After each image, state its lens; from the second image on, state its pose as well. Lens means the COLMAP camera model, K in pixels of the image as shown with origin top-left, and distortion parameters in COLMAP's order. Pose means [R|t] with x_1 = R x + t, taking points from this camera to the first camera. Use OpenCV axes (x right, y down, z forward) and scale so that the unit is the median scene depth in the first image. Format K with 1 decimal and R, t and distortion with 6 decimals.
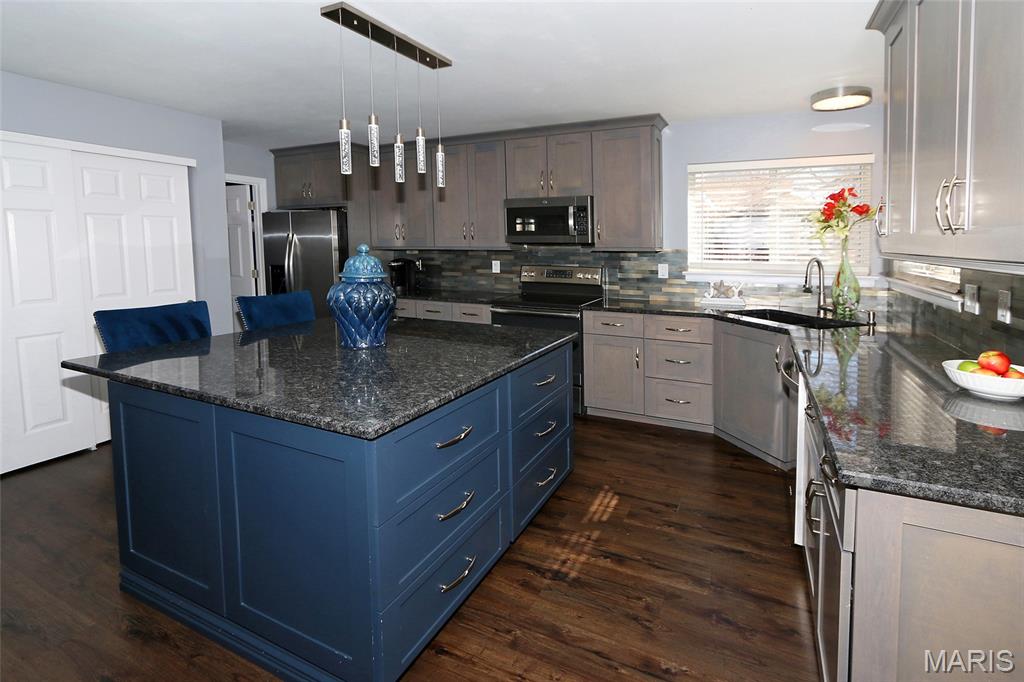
lens RADIAL K [[493.0, 0, 520.3], [0, 493.0, 298.8], [0, 0, 1]] dist [-0.000602, -0.000470]
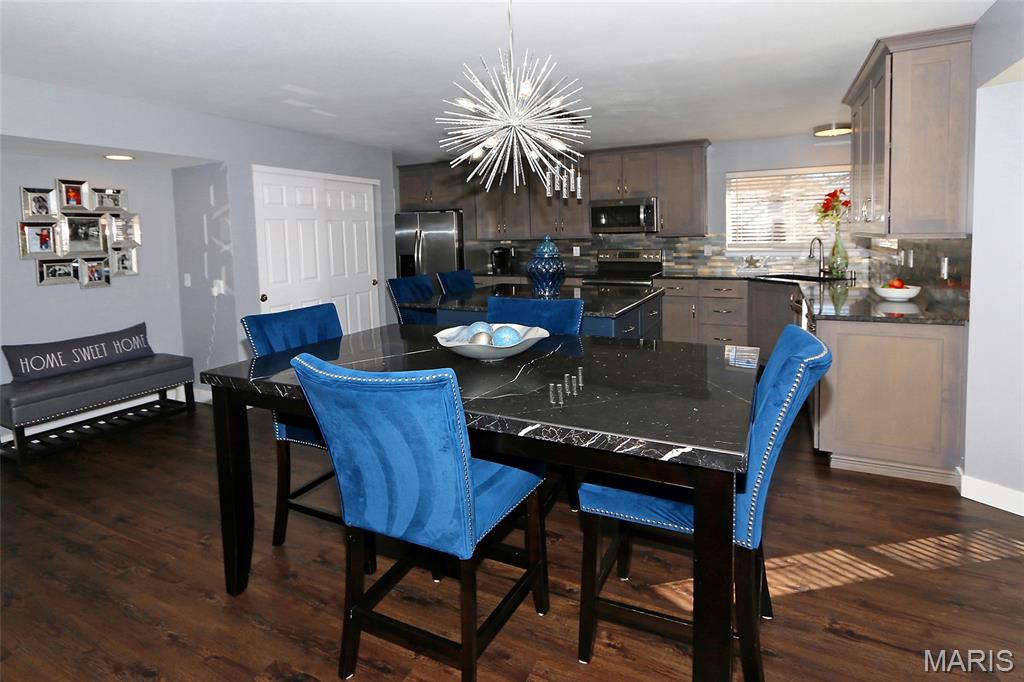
lens RADIAL K [[529.9, 0, 507.9], [0, 529.9, 315.0], [0, 0, 1]] dist [0.002012, 0.000966]
pose [[0.999563, -0.024966, -0.015850, -0.253539], [0.025579, 0.998882, 0.039745, 0.051578], [0.014840, -0.040133, 0.999084, -0.500297]]
